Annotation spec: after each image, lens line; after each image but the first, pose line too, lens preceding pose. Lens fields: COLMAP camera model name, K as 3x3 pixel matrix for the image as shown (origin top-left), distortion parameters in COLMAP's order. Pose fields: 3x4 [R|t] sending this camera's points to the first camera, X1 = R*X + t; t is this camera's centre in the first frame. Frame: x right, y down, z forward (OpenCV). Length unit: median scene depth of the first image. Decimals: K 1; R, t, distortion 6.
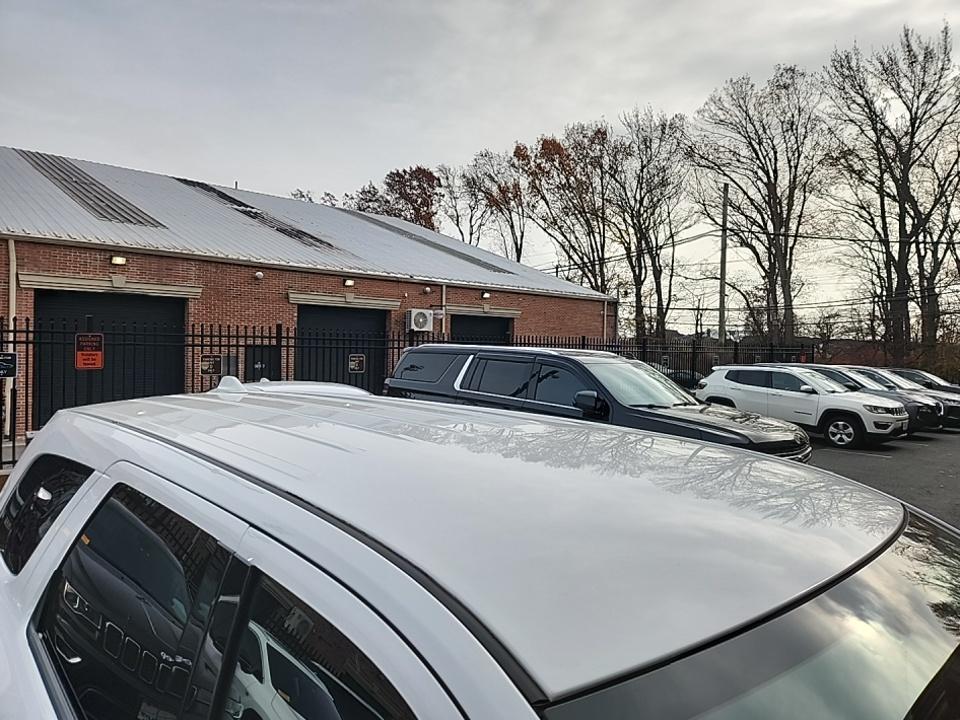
lens RADIAL K [[649.6, 0, 480.1], [0, 649.6, 362.1], [0, 0, 1]] dist [0.057638, -0.044572]
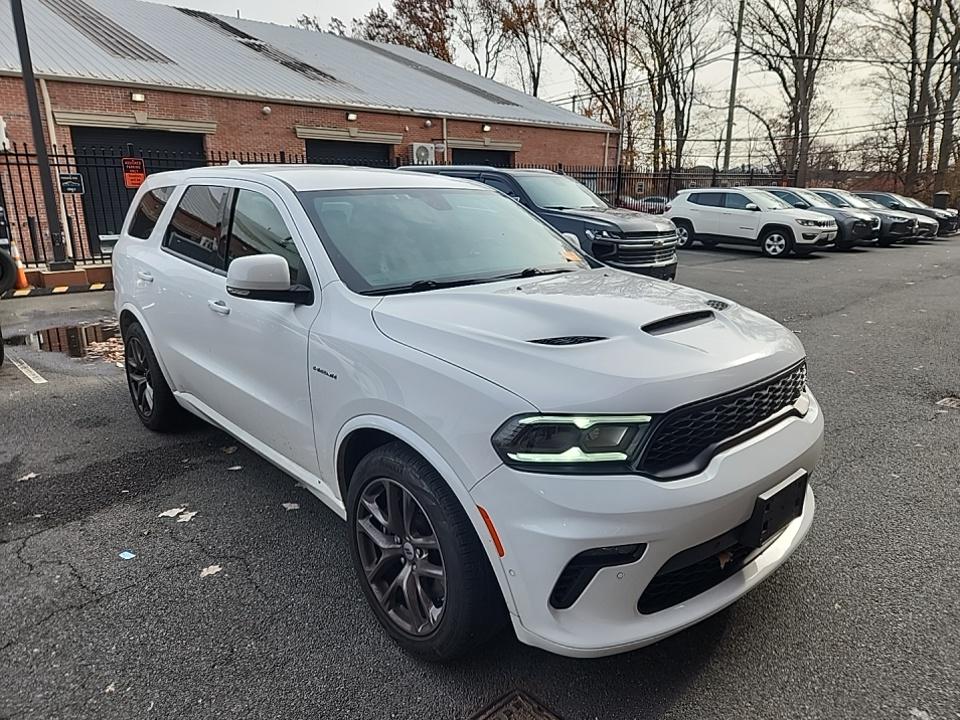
lens RADIAL K [[649.6, 0, 486.8], [0, 649.6, 358.3], [0, 0, 1]] dist [0.057638, -0.044572]
pose [[0.999473, -0.007159, -0.031652, 0.042005], [0.014208, 0.973445, 0.228481, 0.017256], [0.029175, -0.228810, 0.973034, -0.102355]]
